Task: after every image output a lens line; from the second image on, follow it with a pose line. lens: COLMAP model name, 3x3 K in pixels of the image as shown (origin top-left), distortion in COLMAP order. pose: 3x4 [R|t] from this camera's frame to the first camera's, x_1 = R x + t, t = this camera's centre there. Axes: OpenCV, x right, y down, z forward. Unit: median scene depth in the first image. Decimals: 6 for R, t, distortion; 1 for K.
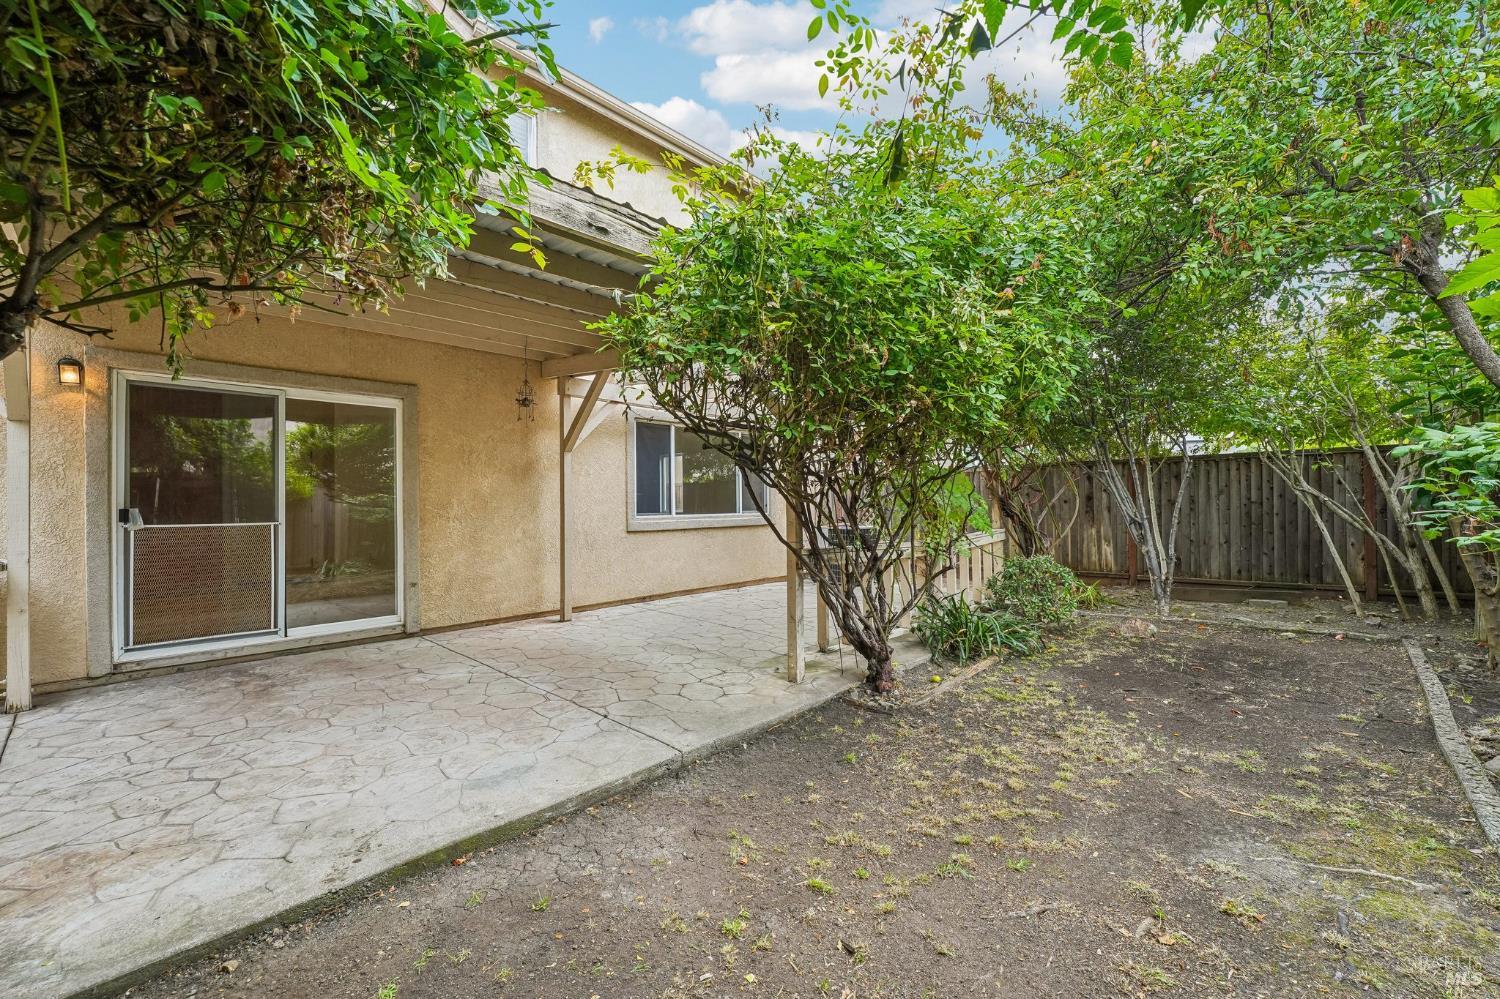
lens RADIAL K [[604.5, 0, 745.6], [0, 604.5, 498.8], [0, 0, 1]] dist [-0.015076, 0.003939]
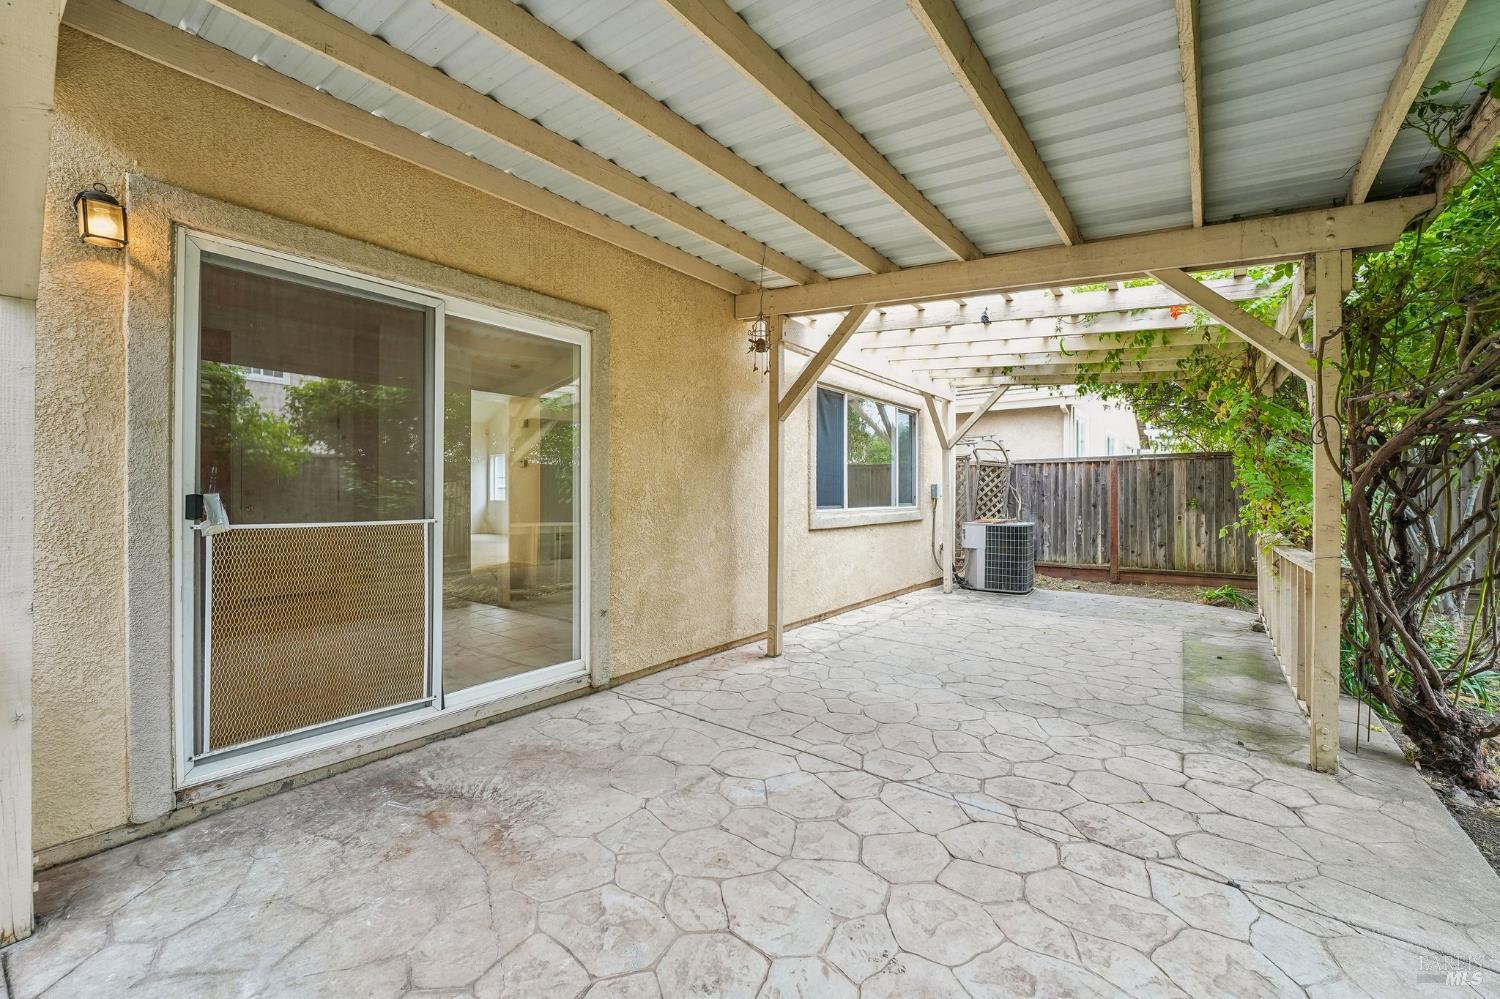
lens RADIAL K [[604.5, 0, 743.5], [0, 604.5, 490.5], [0, 0, 1]] dist [-0.015076, 0.003939]
pose [[0.994925, 0.011391, 0.099970, -0.620495], [-0.011590, 0.999932, 0.001412, 0.007178], [-0.099947, -0.002563, 0.994989, 0.431937]]
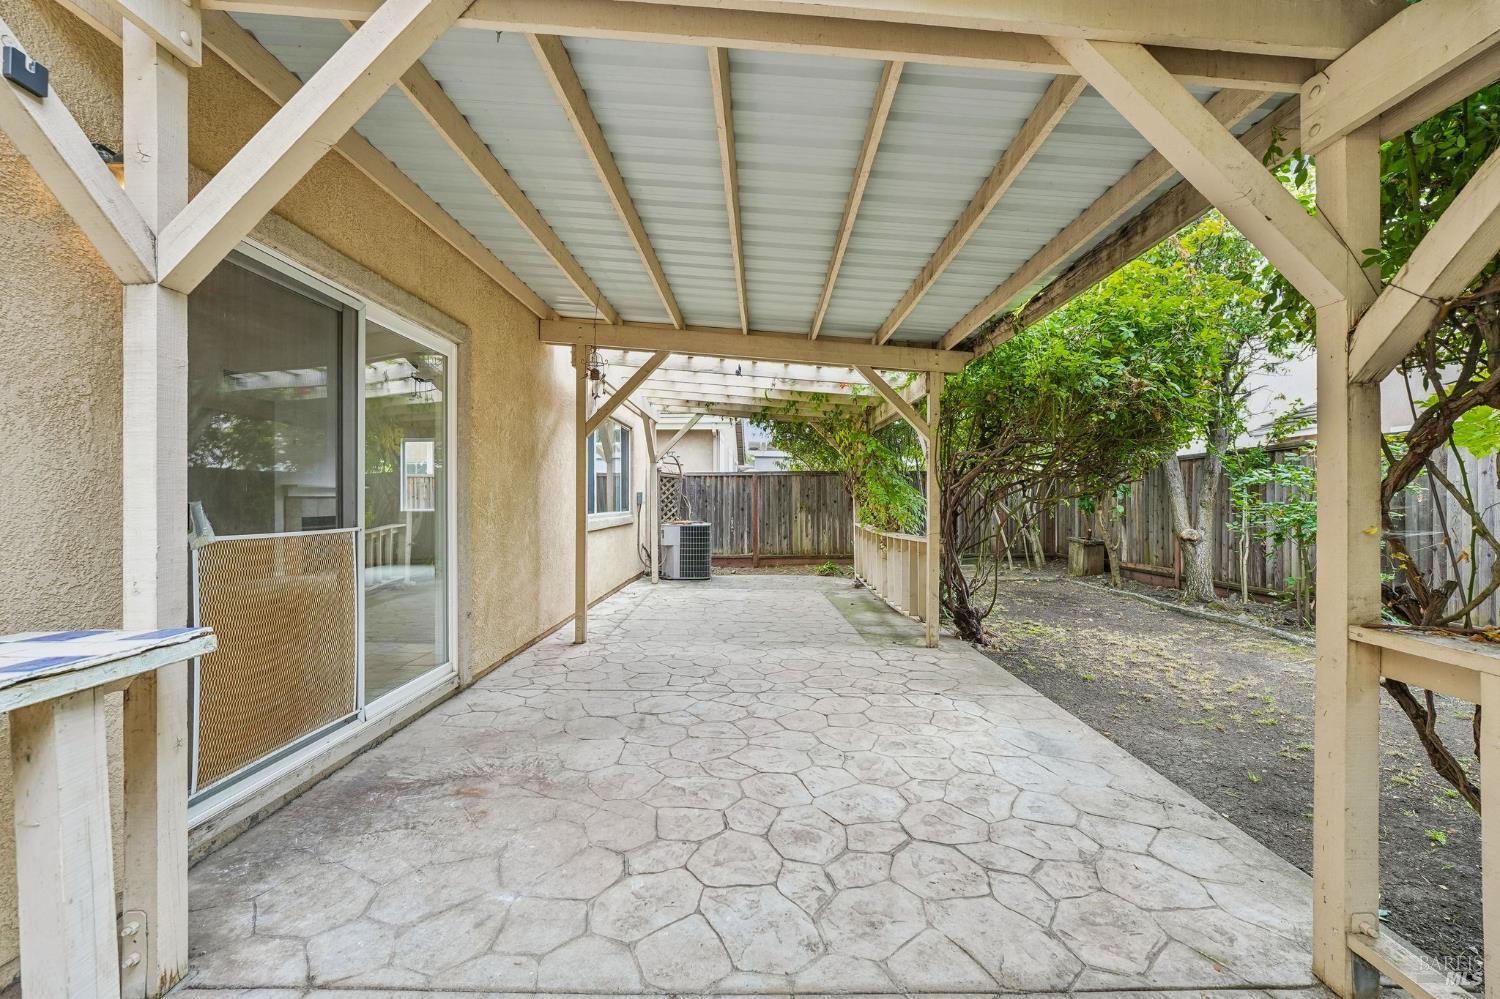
lens RADIAL K [[604.5, 0, 745.9], [0, 604.5, 496.0], [0, 0, 1]] dist [-0.015076, 0.003939]
pose [[0.735534, 0.013298, 0.677358, -1.049435], [-0.010677, 0.999911, -0.008036, 0.010956], [-0.677404, -0.001321, 0.735610, 0.364959]]
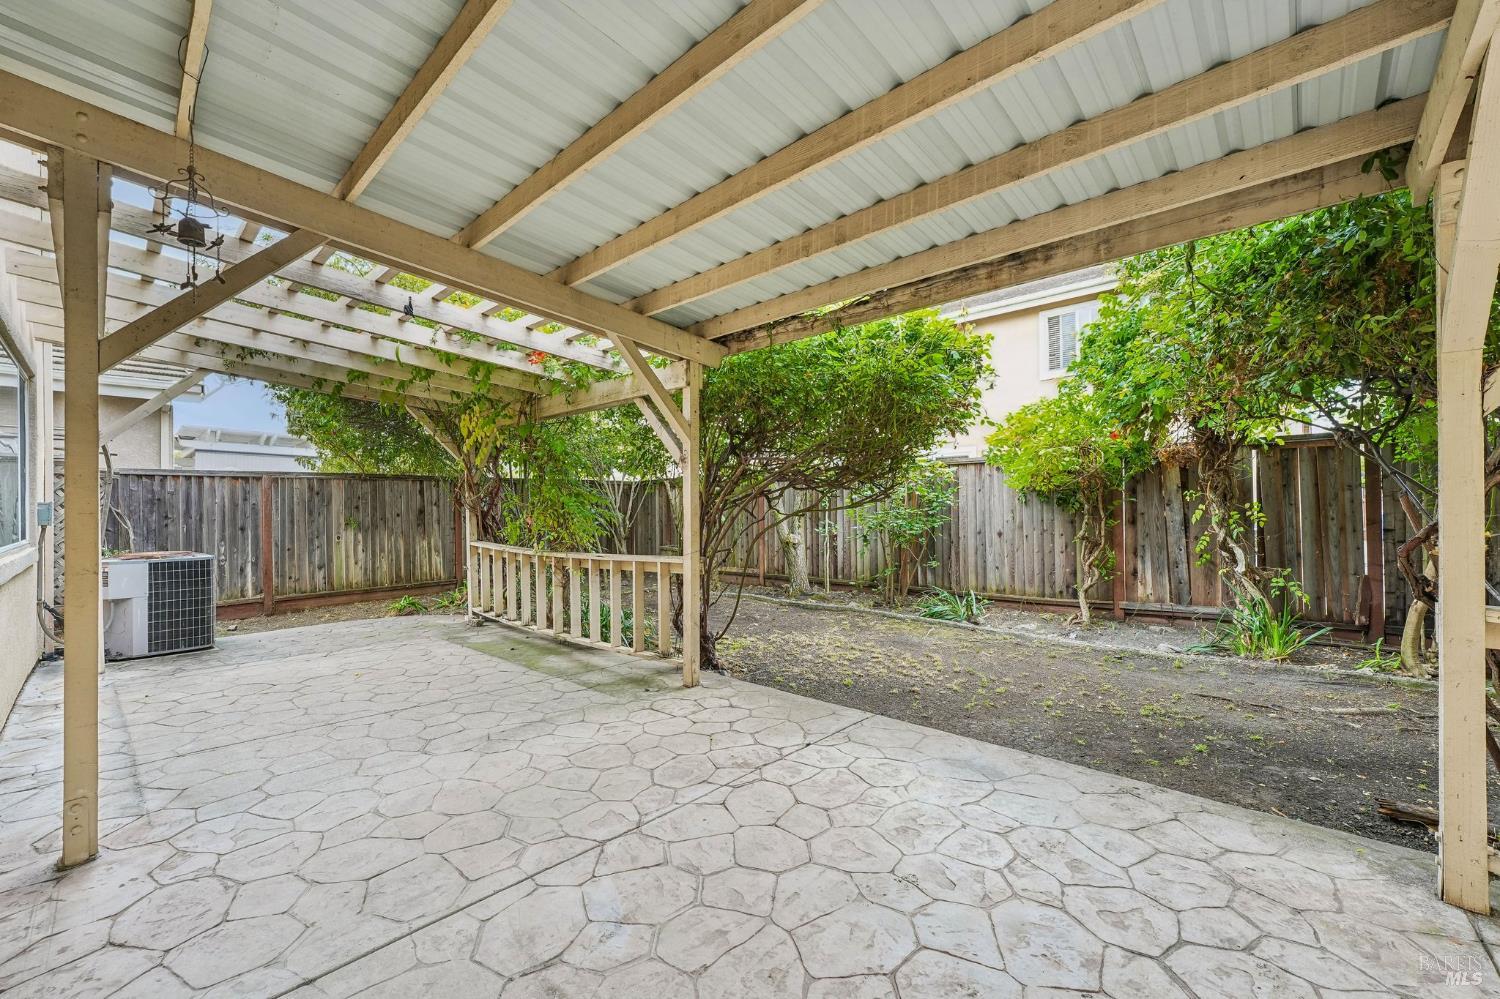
lens RADIAL K [[604.5, 0, 745.7], [0, 604.5, 502.9], [0, 0, 1]] dist [-0.015076, 0.003939]
pose [[-0.009623, 0.017281, 0.999804, -0.982049], [0.002456, 0.999848, -0.017258, 0.006785], [-0.999951, 0.002290, -0.009664, 0.937387]]
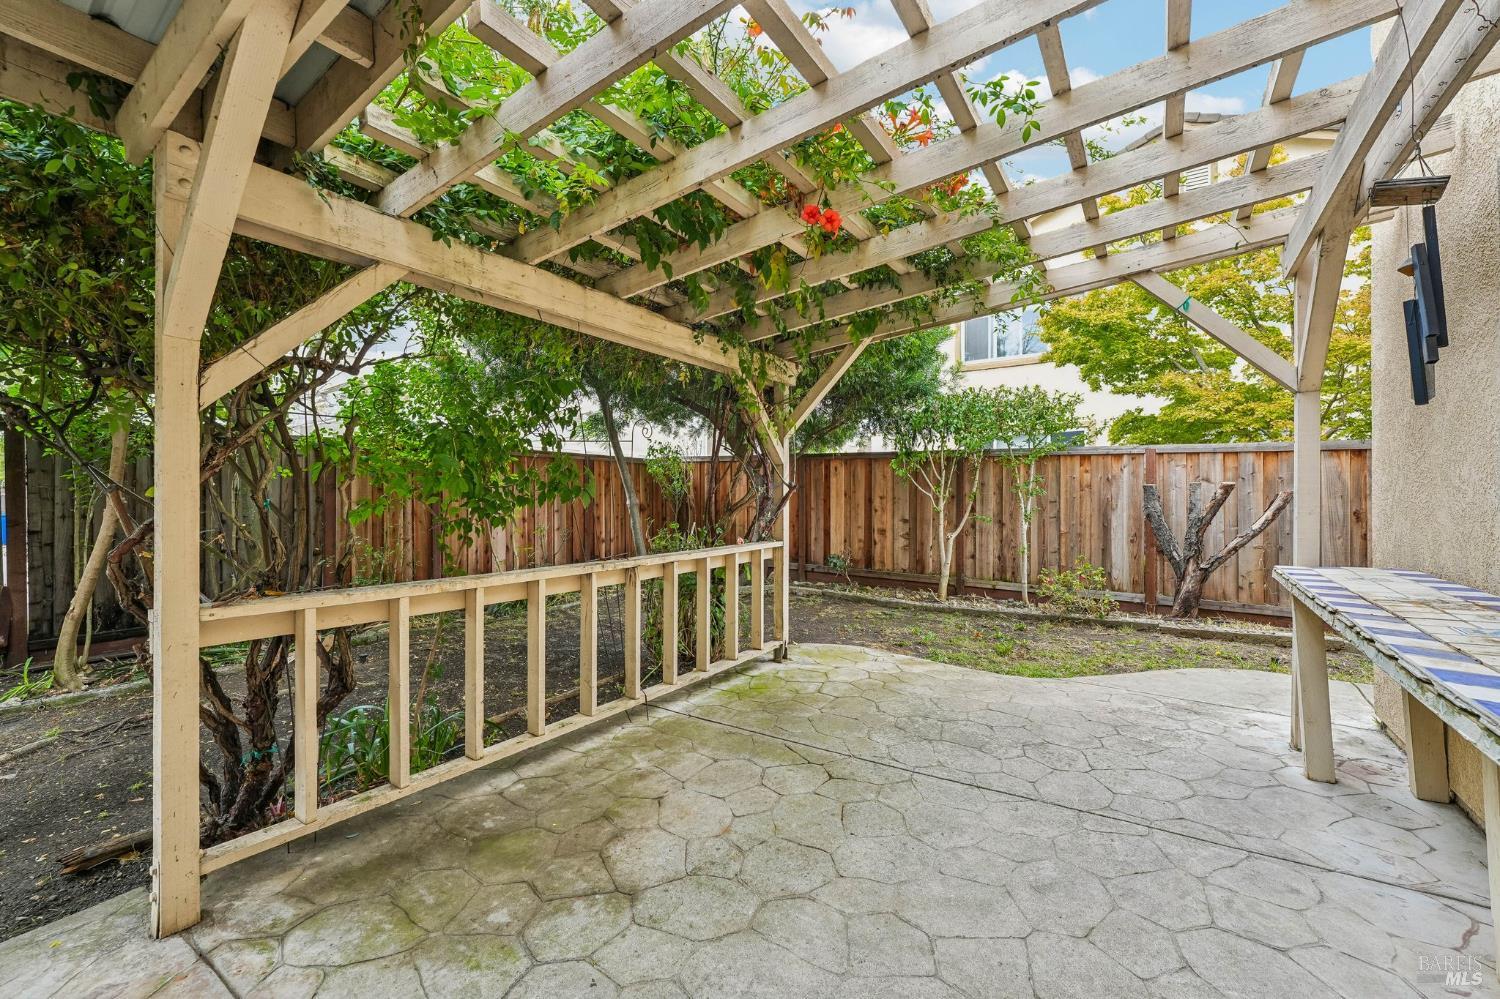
lens RADIAL K [[604.5, 0, 742.5], [0, 604.5, 498.7], [0, 0, 1]] dist [-0.015076, 0.003939]
pose [[-0.987174, 0.013214, -0.159102, -0.862914], [0.014047, 0.999893, -0.004112, 0.007232], [0.159030, -0.006294, -0.987254, 0.873986]]
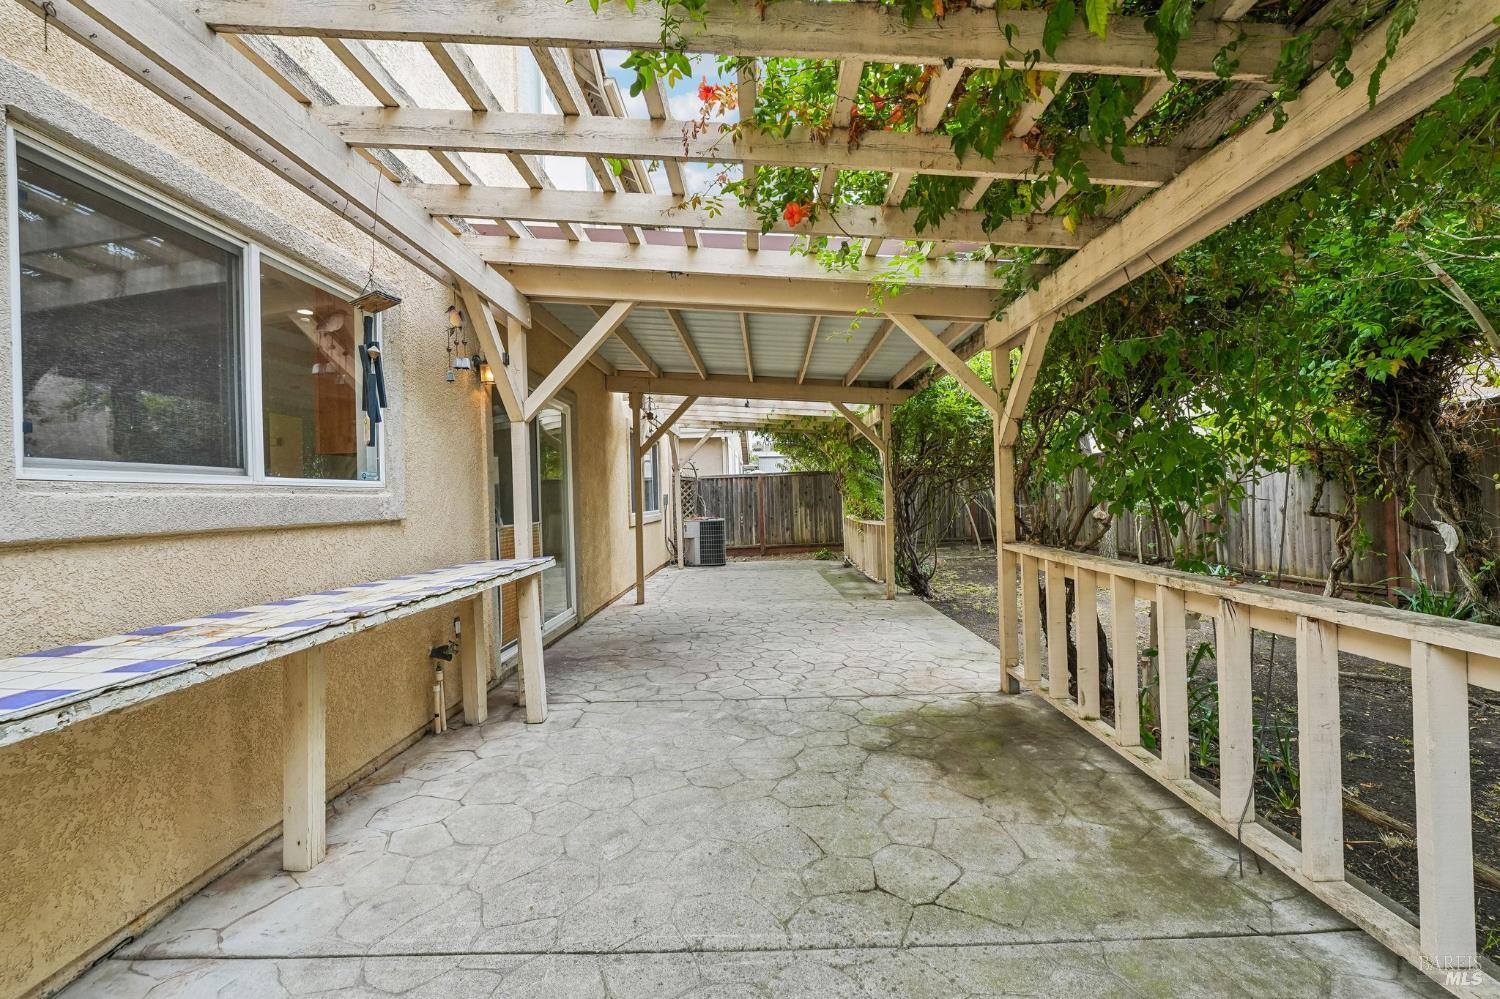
lens RADIAL K [[629.4, 0, 750.1], [0, 629.4, 496.8], [0, 0, 1]] dist [-0.008546, -0.000150]
pose [[0.735306, -0.012250, 0.677625, -1.455215], [0.018599, 0.999825, -0.002108, 0.006477], [-0.677481, 0.014153, 0.735405, -0.052278]]
